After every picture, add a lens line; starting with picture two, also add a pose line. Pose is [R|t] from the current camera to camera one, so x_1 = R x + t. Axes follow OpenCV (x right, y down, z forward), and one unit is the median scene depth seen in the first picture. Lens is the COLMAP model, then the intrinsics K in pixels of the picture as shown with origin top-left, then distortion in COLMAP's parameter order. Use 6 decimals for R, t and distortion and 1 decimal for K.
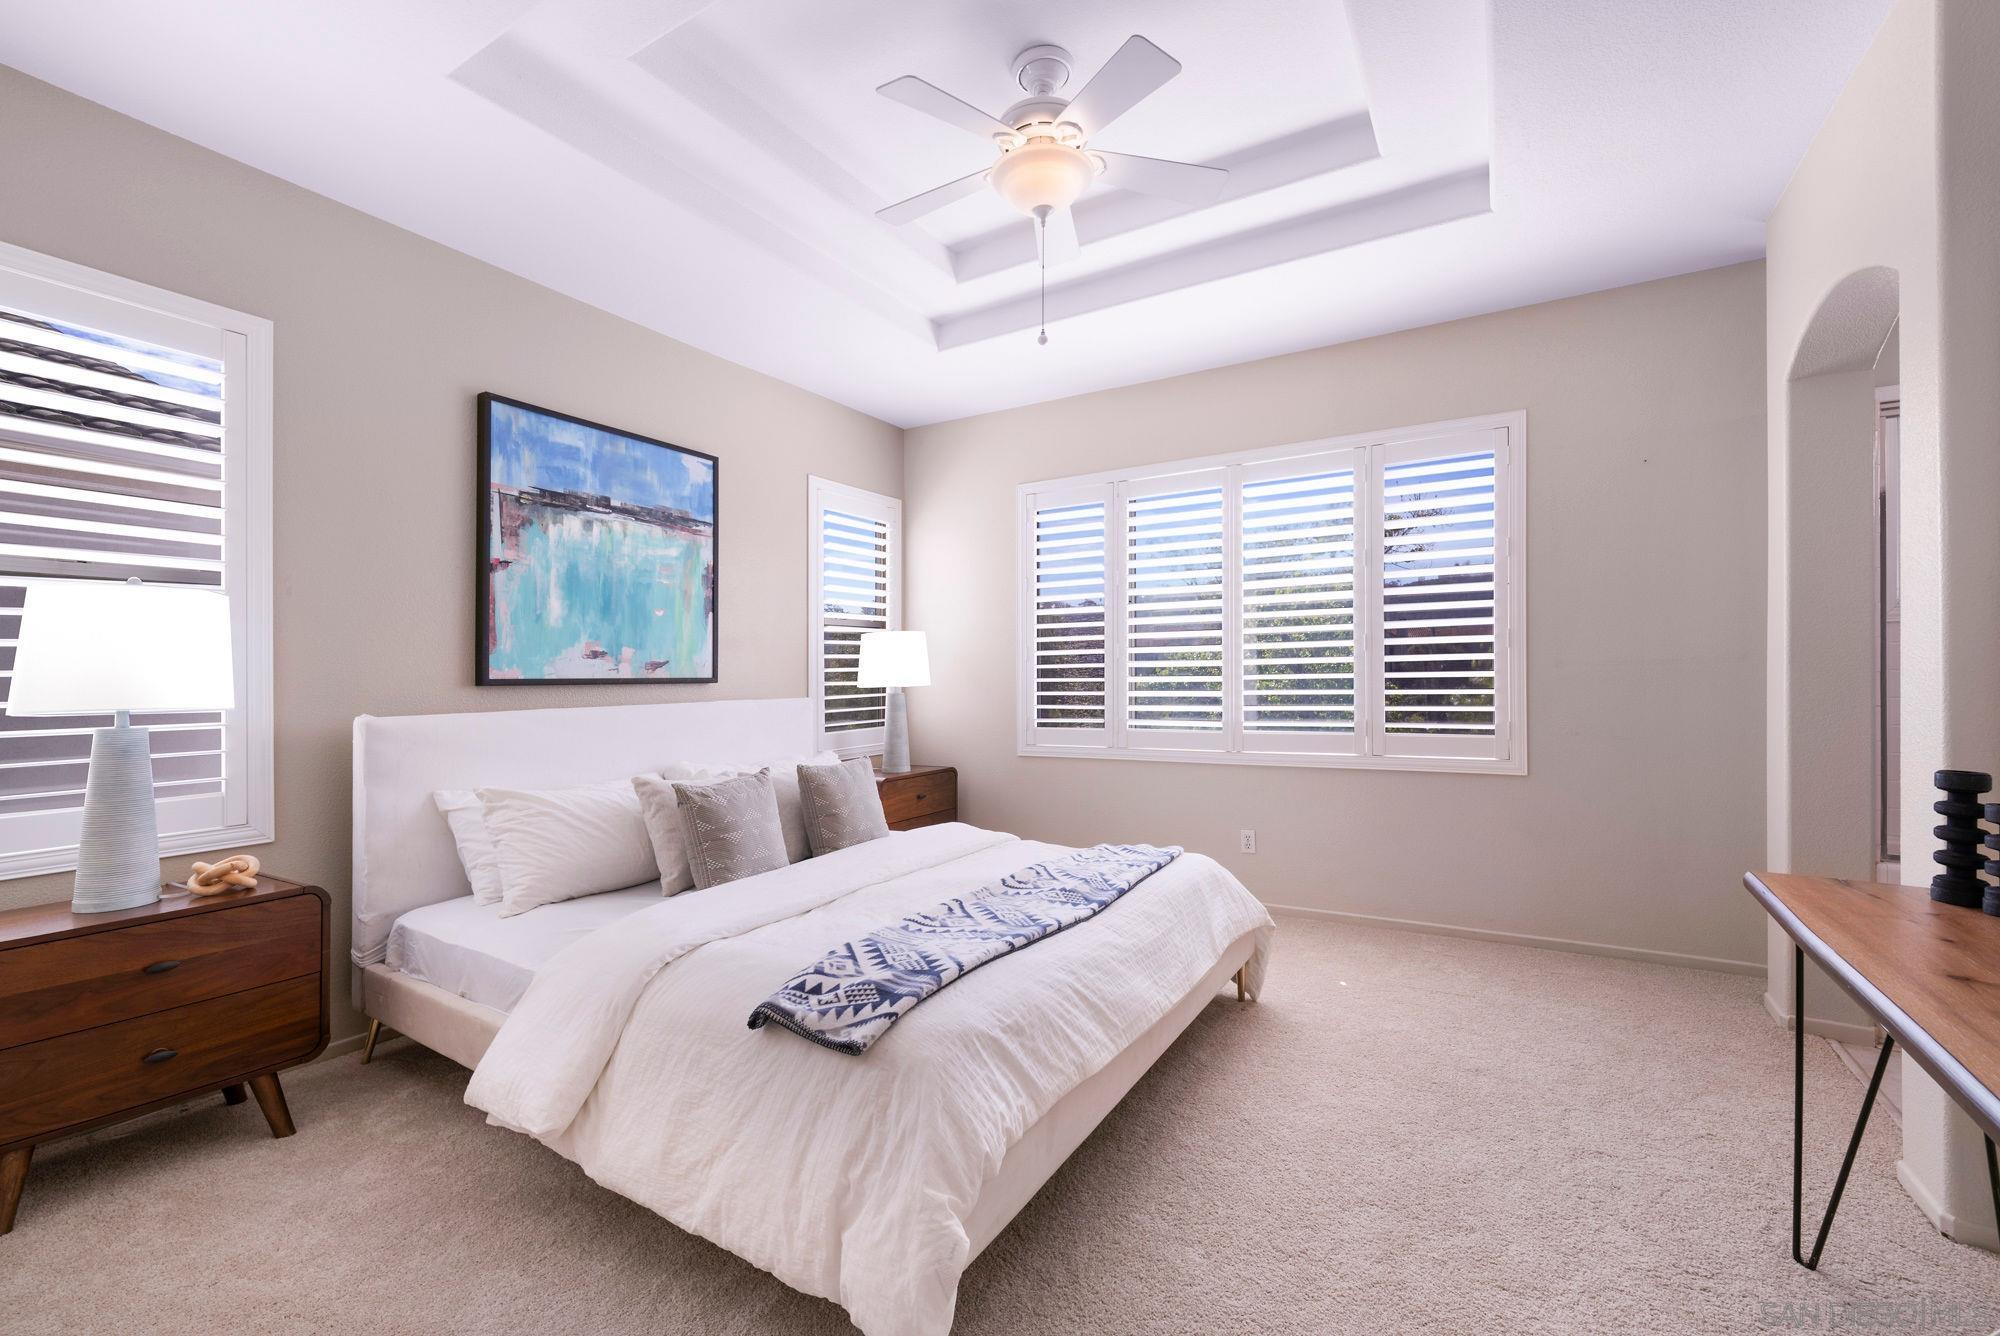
lens RADIAL K [[829.5, 0, 980.9], [0, 829.5, 674.3], [0, 0, 1]] dist [0.002431, -0.003421]
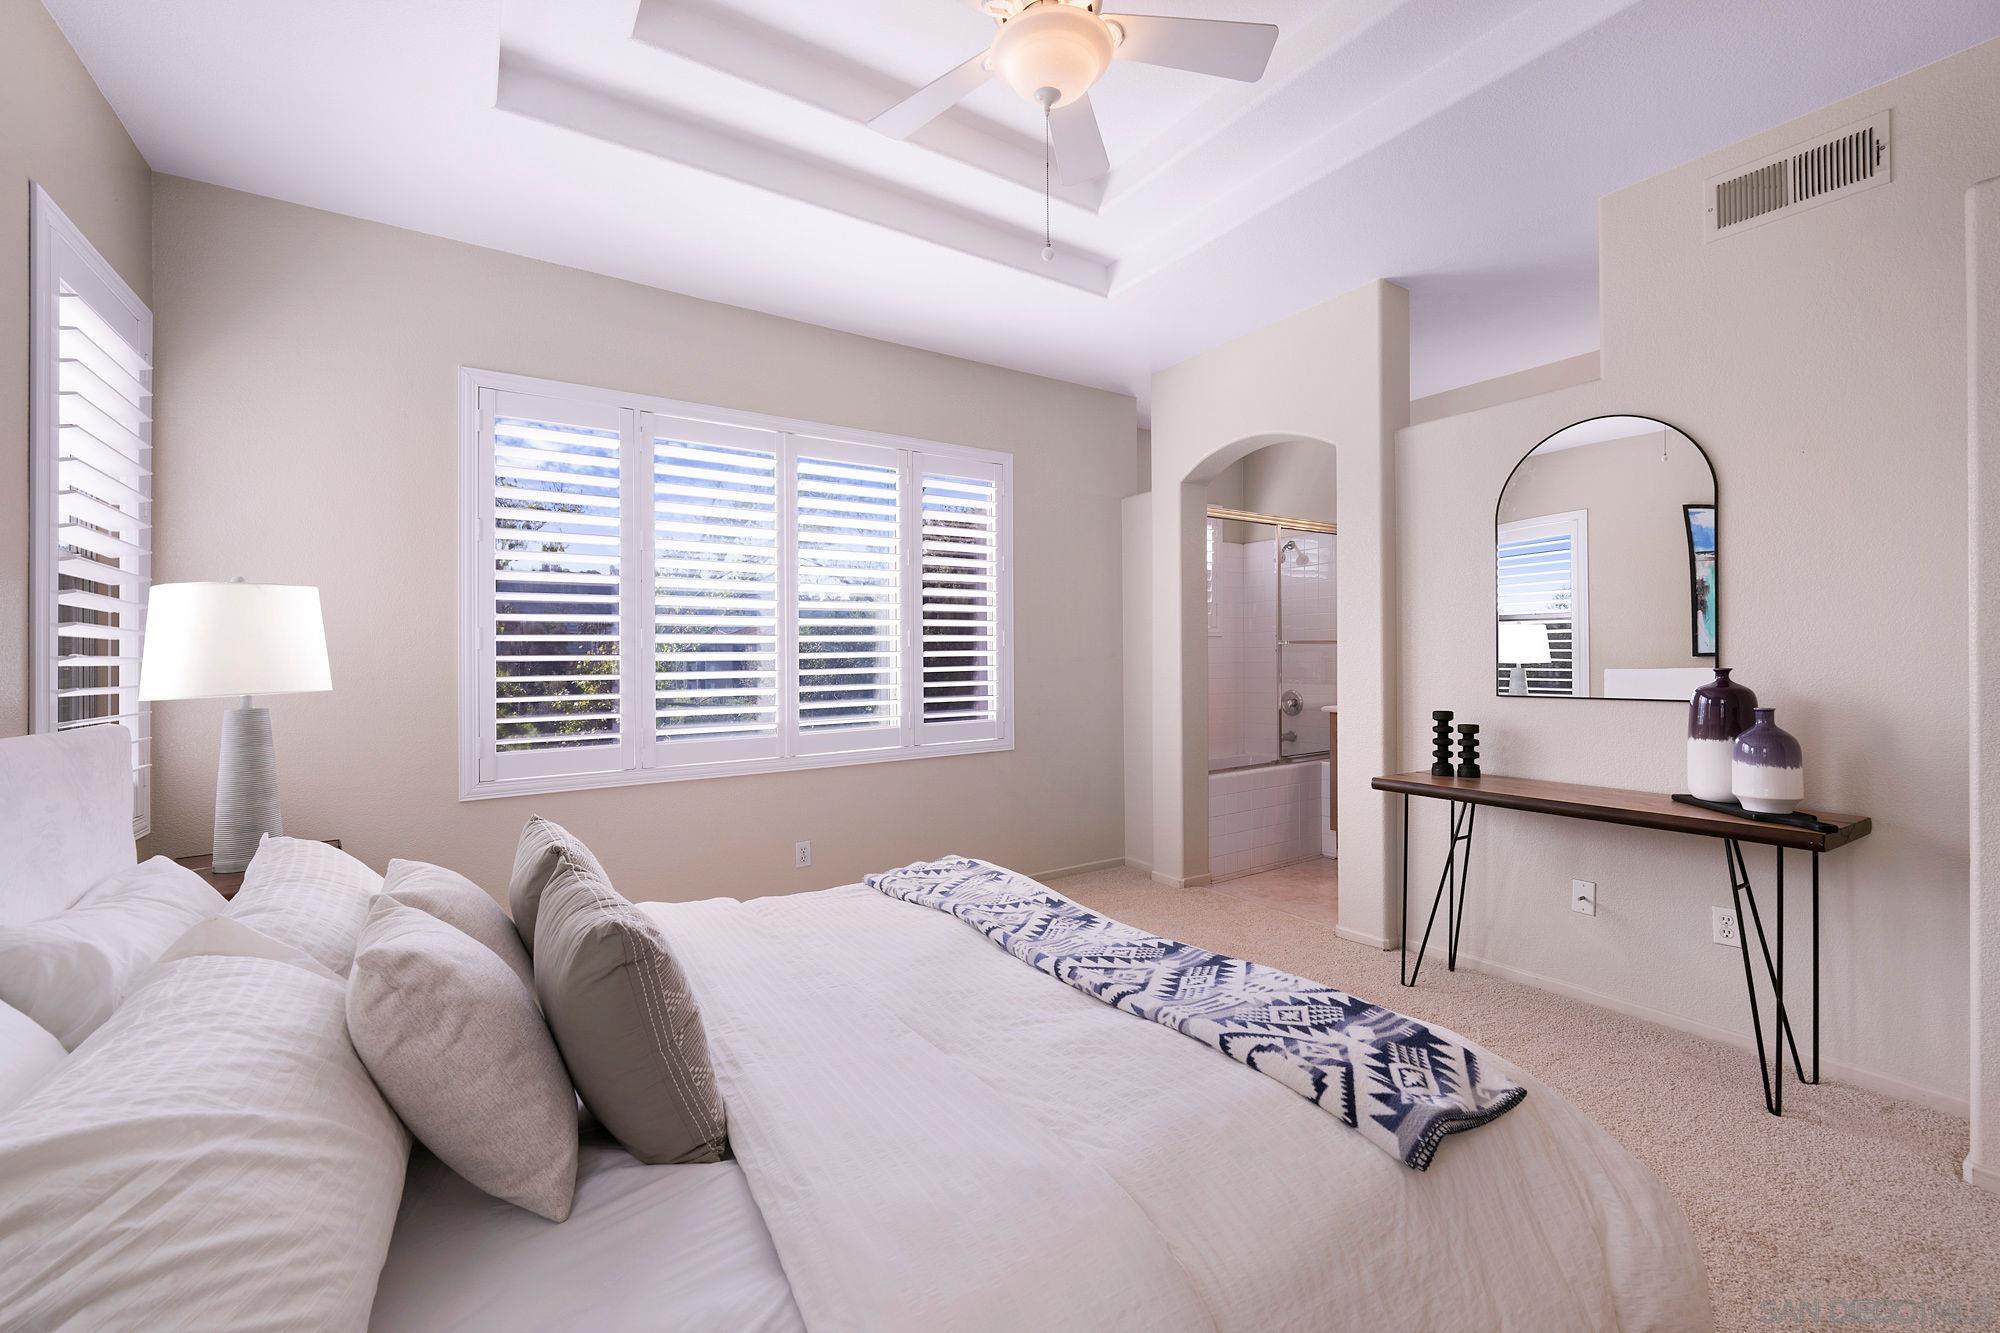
lens RADIAL K [[829.5, 0, 1054.6], [0, 829.5, 678.3], [0, 0, 1]] dist [0.002431, -0.003421]
pose [[0.411012, -0.008801, 0.911587, -0.473265], [0.008892, 0.999945, 0.005645, 0.009211], [-0.911586, 0.005786, 0.411068, 0.463938]]
